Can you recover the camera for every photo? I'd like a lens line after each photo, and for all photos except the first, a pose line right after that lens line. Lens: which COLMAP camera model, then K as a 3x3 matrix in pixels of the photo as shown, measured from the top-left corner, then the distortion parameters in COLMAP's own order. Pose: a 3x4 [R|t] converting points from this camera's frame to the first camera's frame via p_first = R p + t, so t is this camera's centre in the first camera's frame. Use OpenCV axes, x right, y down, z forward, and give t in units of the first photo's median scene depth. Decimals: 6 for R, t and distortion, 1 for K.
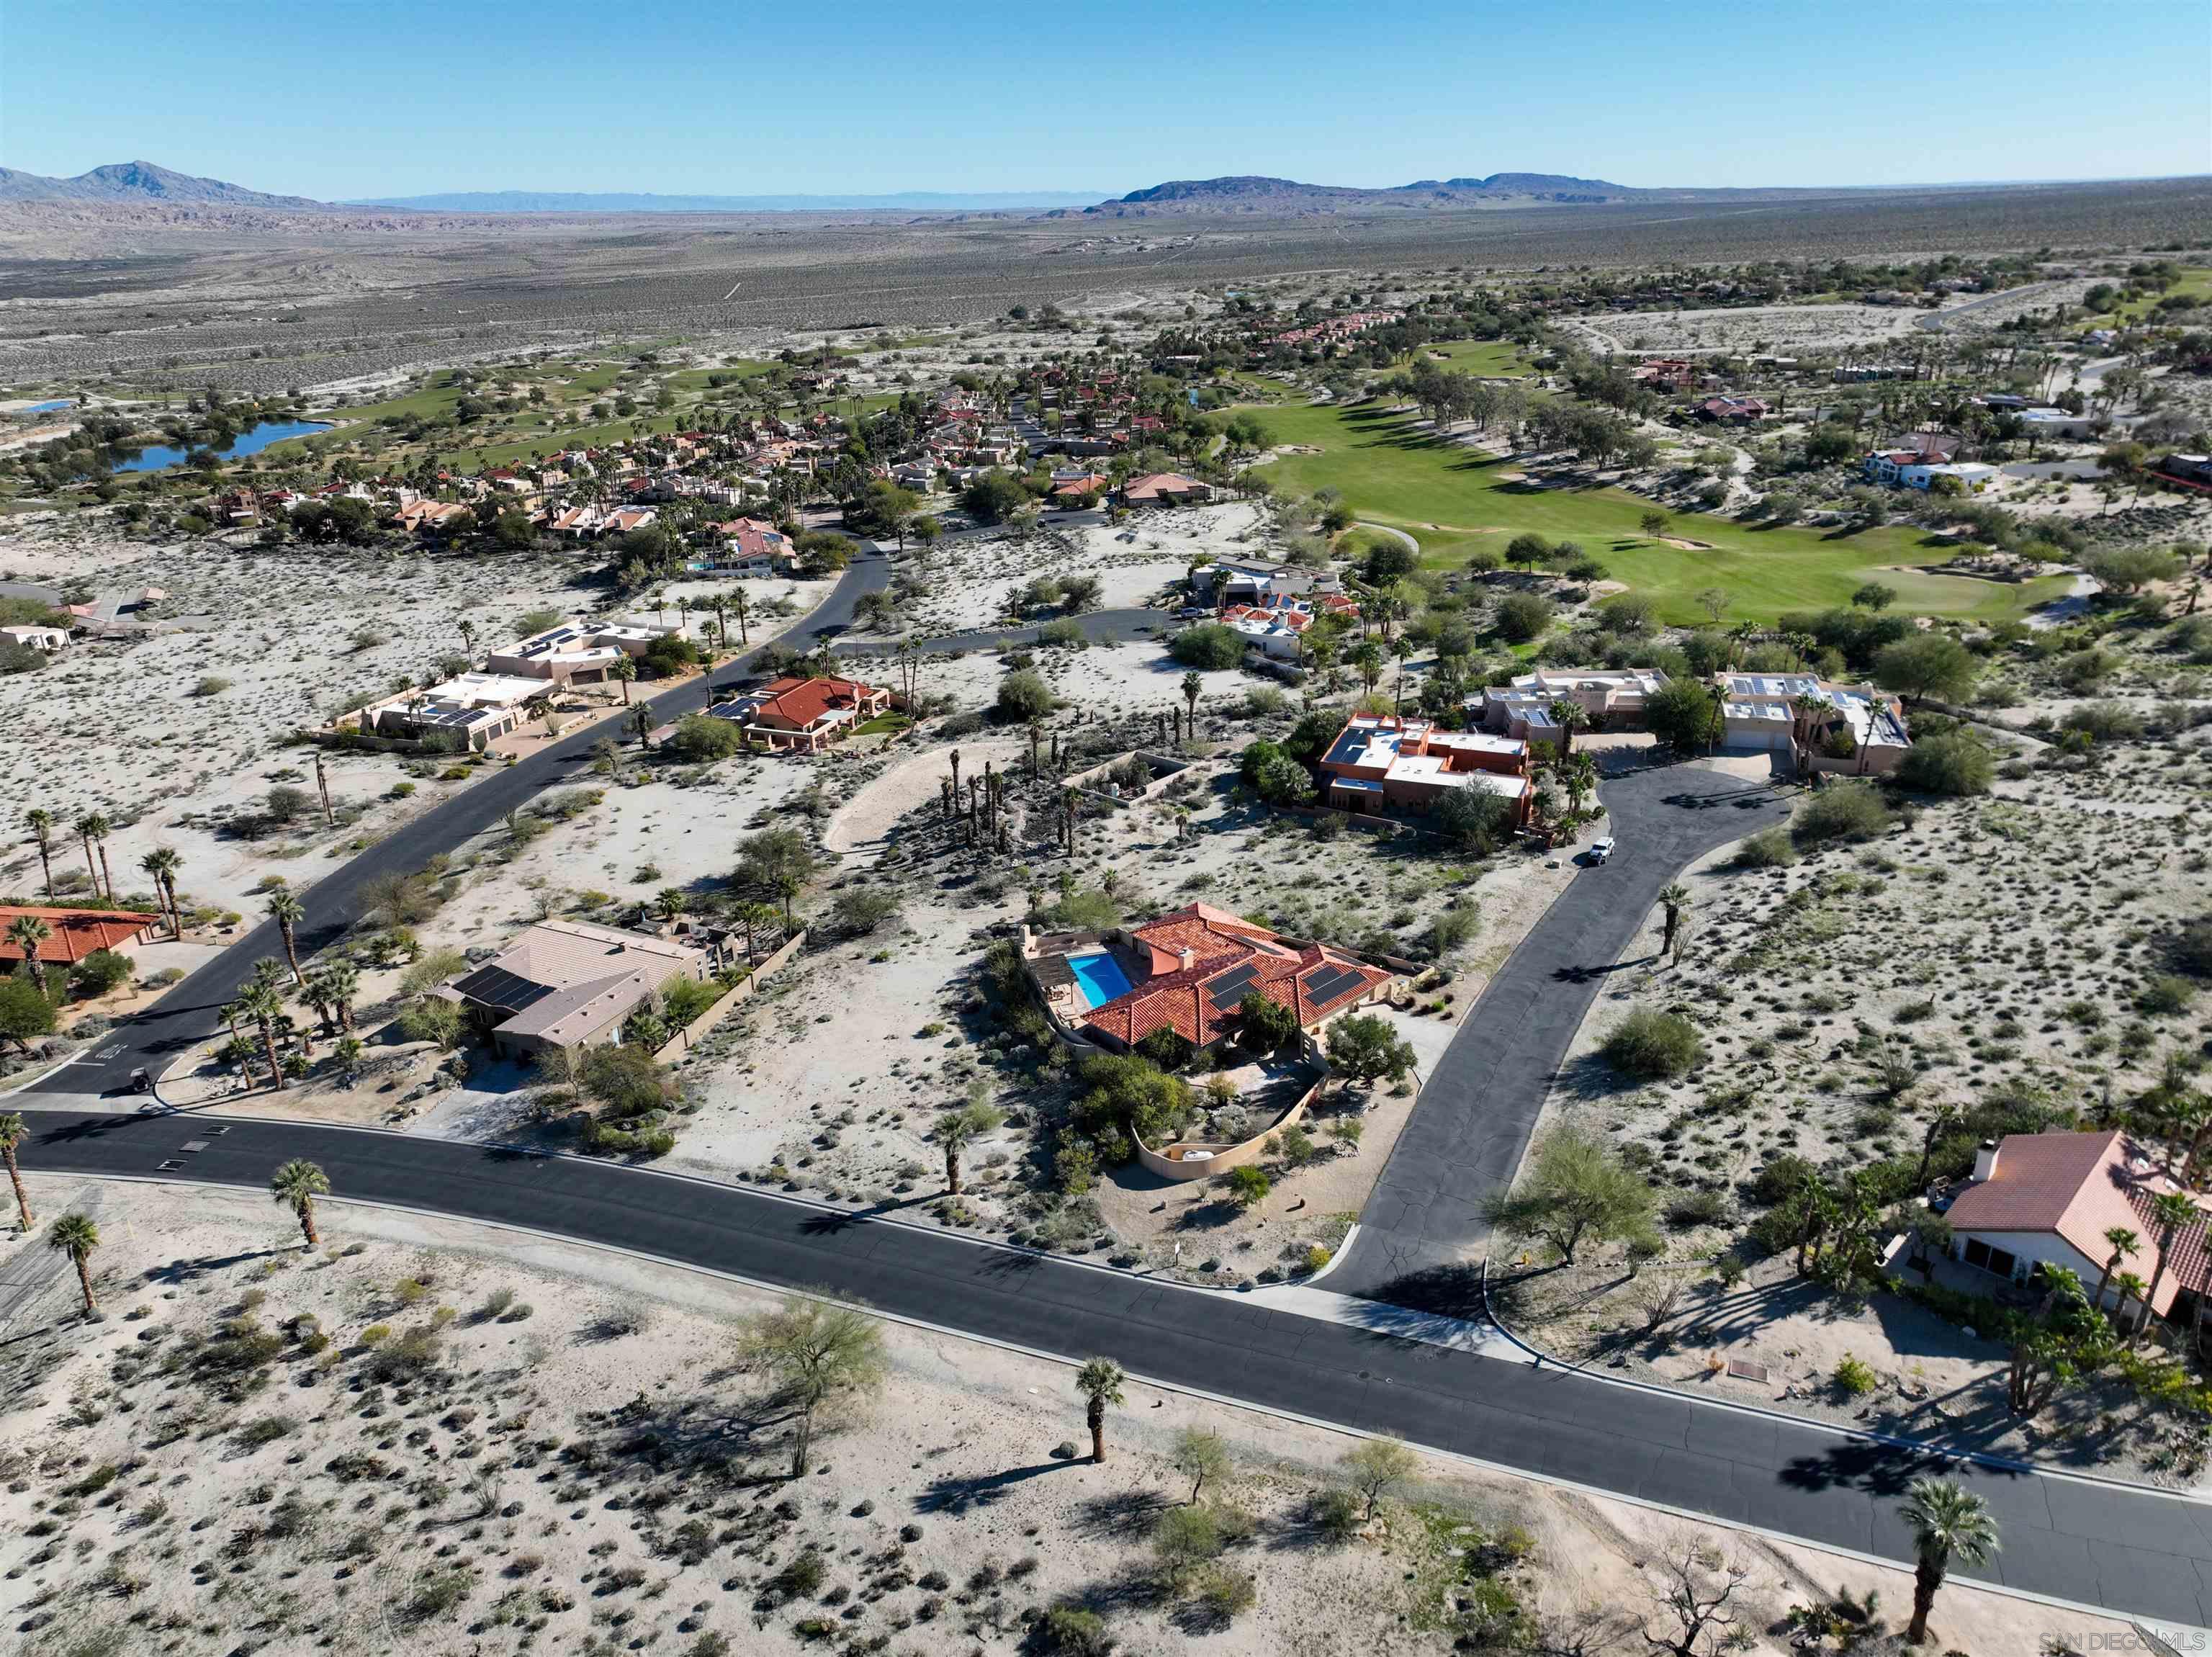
lens RADIAL K [[1553.5, 0, 1106.7], [0, 1553.5, 829.7], [0, 0, 1]] dist [-0.004797, 0.014523]
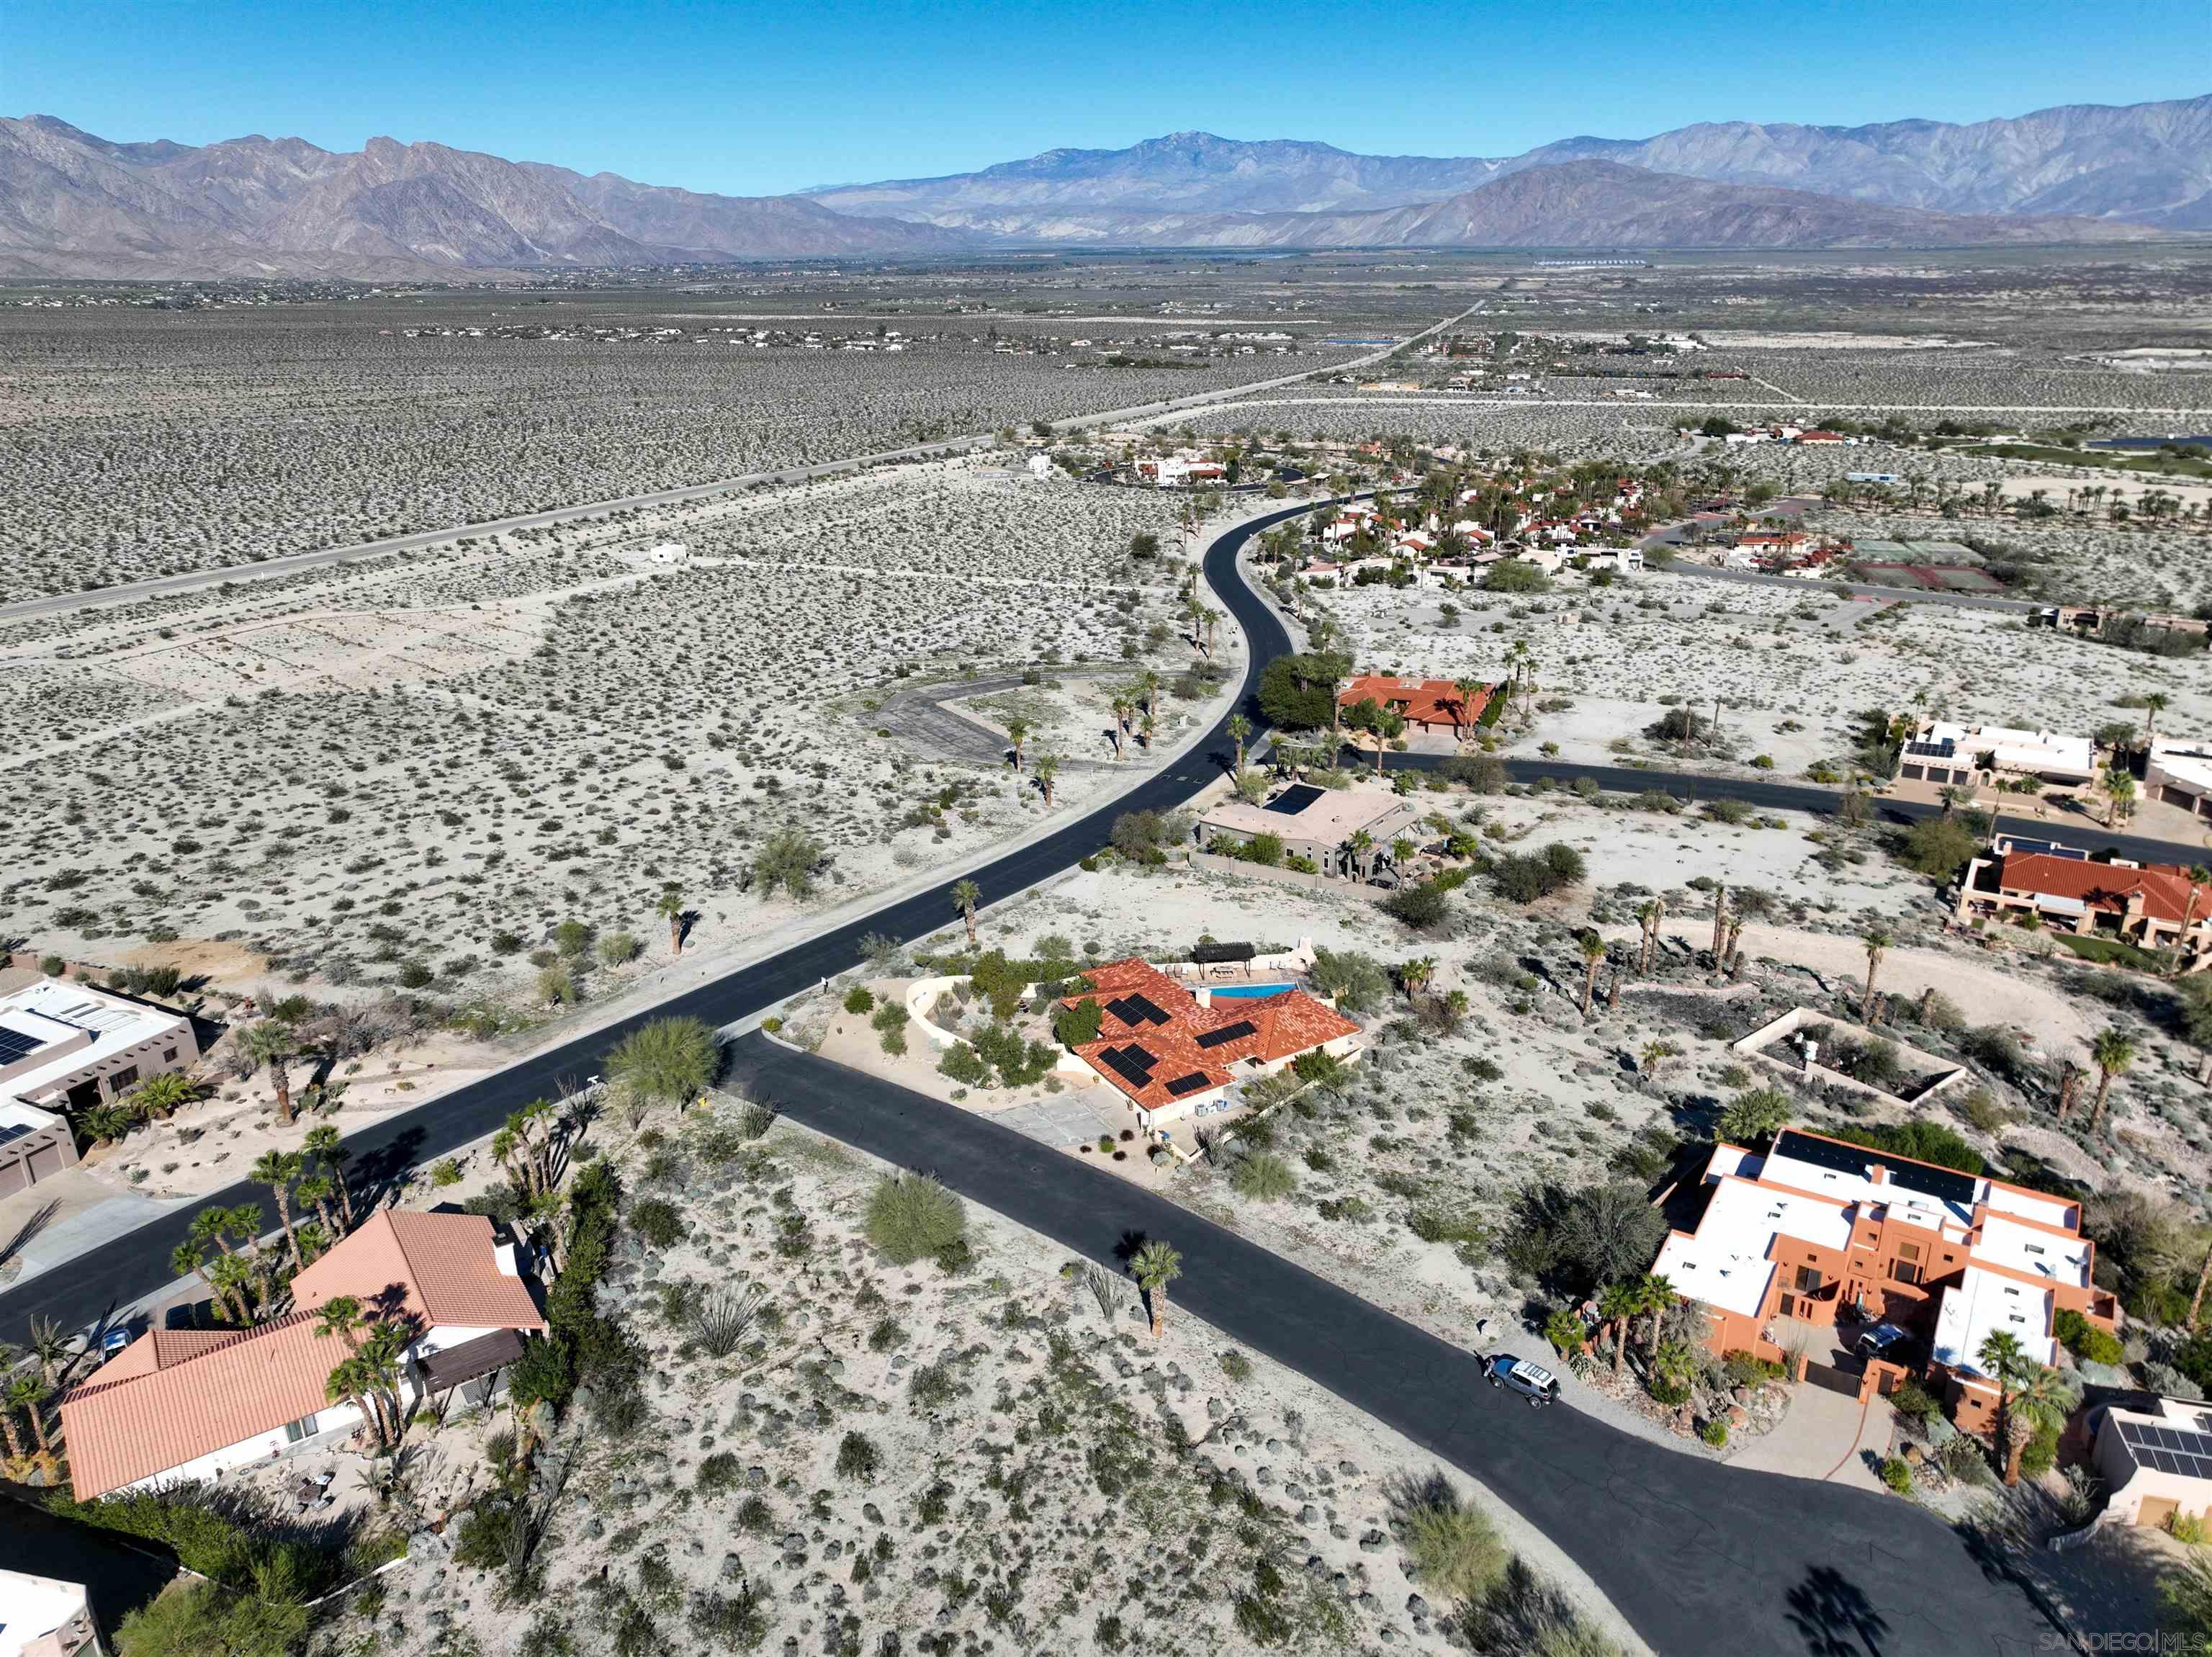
lens RADIAL K [[1553.5, 0, 1108.7], [0, 1553.5, 828.3], [0, 0, 1]] dist [-0.004797, 0.014523]
pose [[-0.199760, 0.364318, -0.909598, 1.049151], [-0.349801, 0.840623, 0.413513, -0.451055], [0.915279, 0.400781, -0.040484, 1.045165]]
